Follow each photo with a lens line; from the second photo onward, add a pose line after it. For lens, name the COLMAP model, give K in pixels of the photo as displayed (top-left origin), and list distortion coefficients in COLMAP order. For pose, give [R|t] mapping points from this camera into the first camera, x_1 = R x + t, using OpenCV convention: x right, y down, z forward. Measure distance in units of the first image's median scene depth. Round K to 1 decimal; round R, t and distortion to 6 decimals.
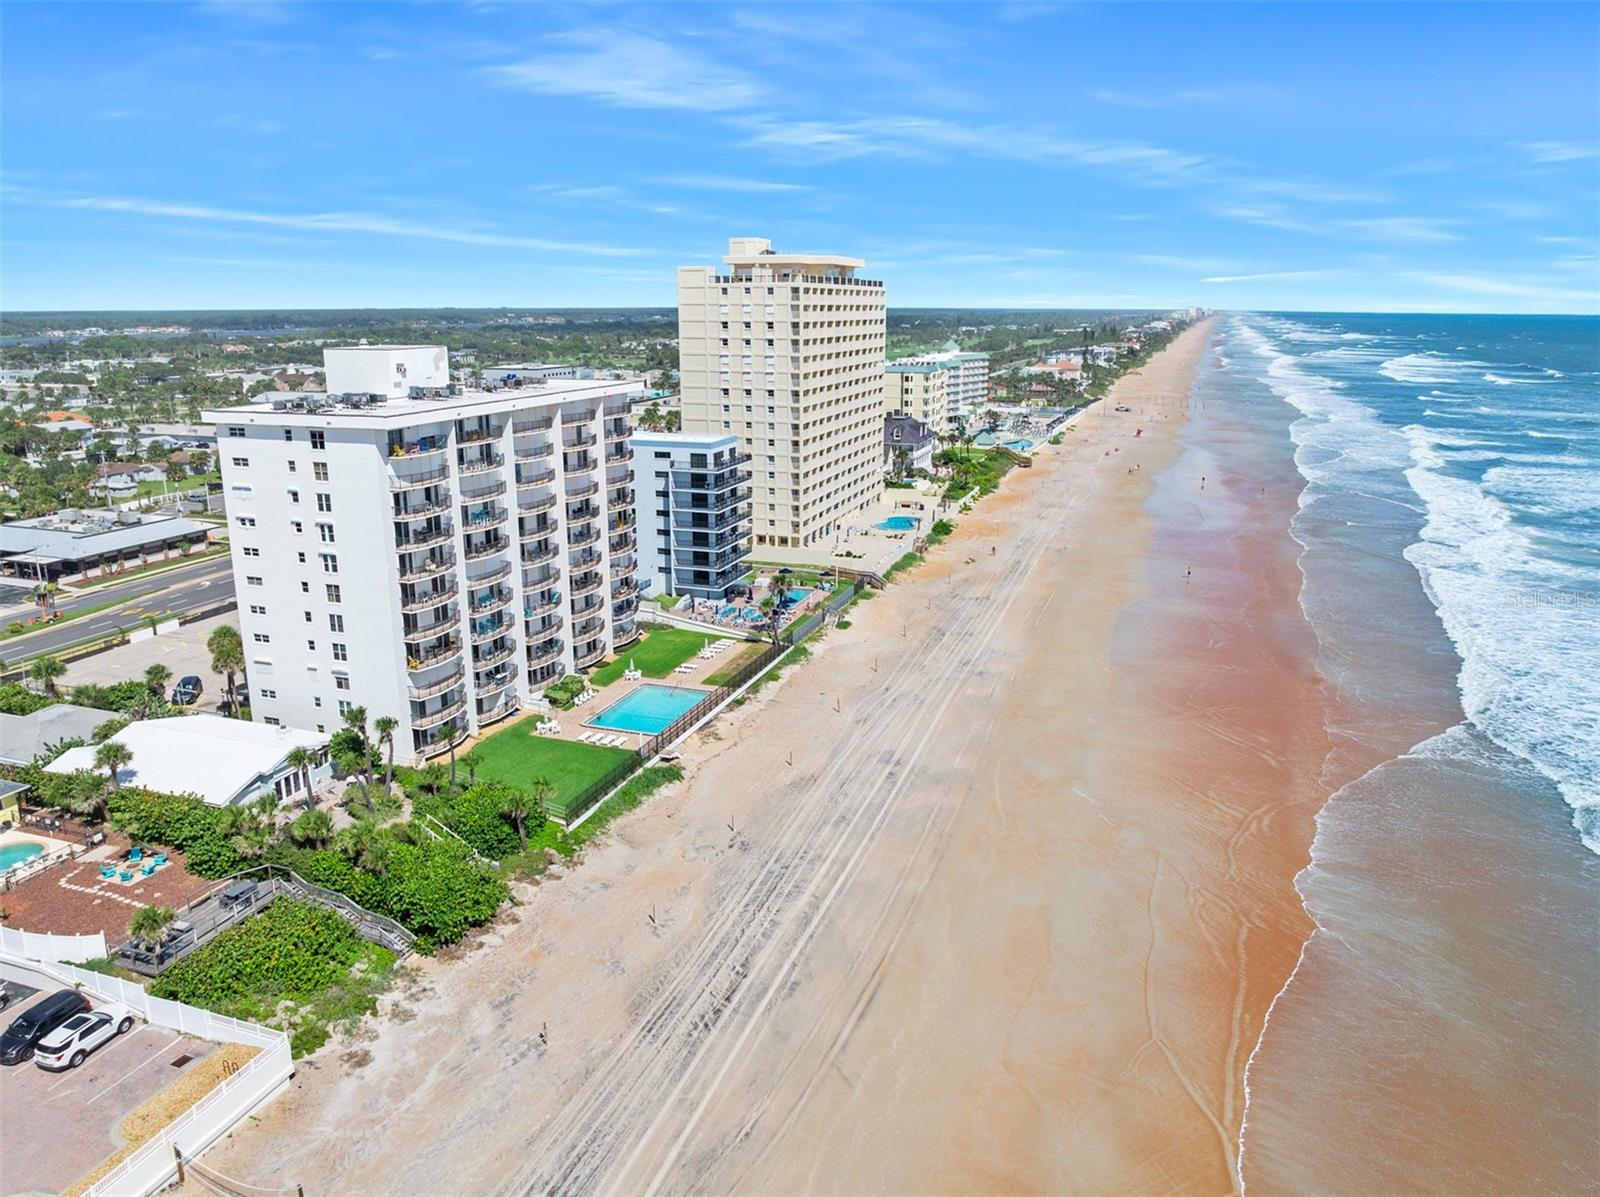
lens RADIAL K [[1159.0, 0, 779.3], [0, 1159.0, 626.3], [0, 0, 1]] dist [-0.014698, -0.010831]
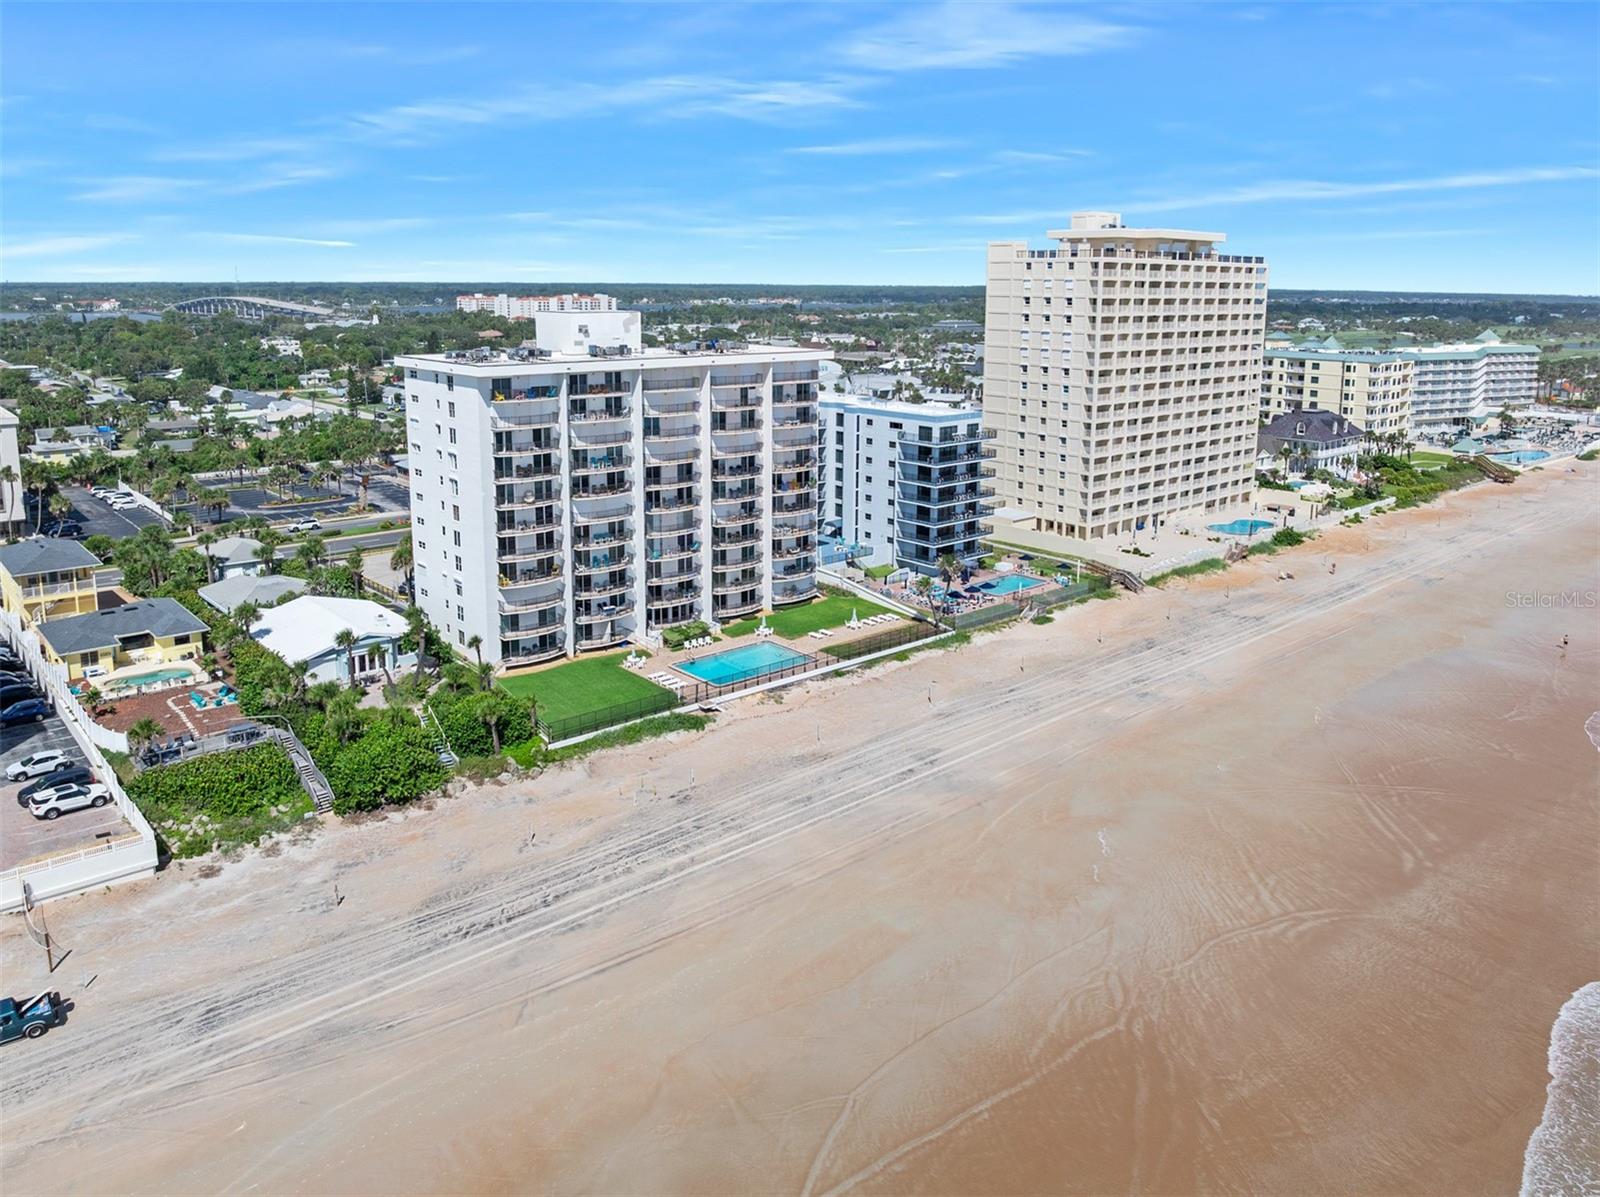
lens RADIAL K [[1159.0, 0, 742.8], [0, 1159.0, 529.0], [0, 0, 1]] dist [-0.014698, -0.010831]
pose [[0.863036, 0.112708, -0.492407, 0.398951], [-0.143160, 0.989398, -0.024449, -0.022031], [0.484431, 0.091593, 0.870021, 0.099729]]
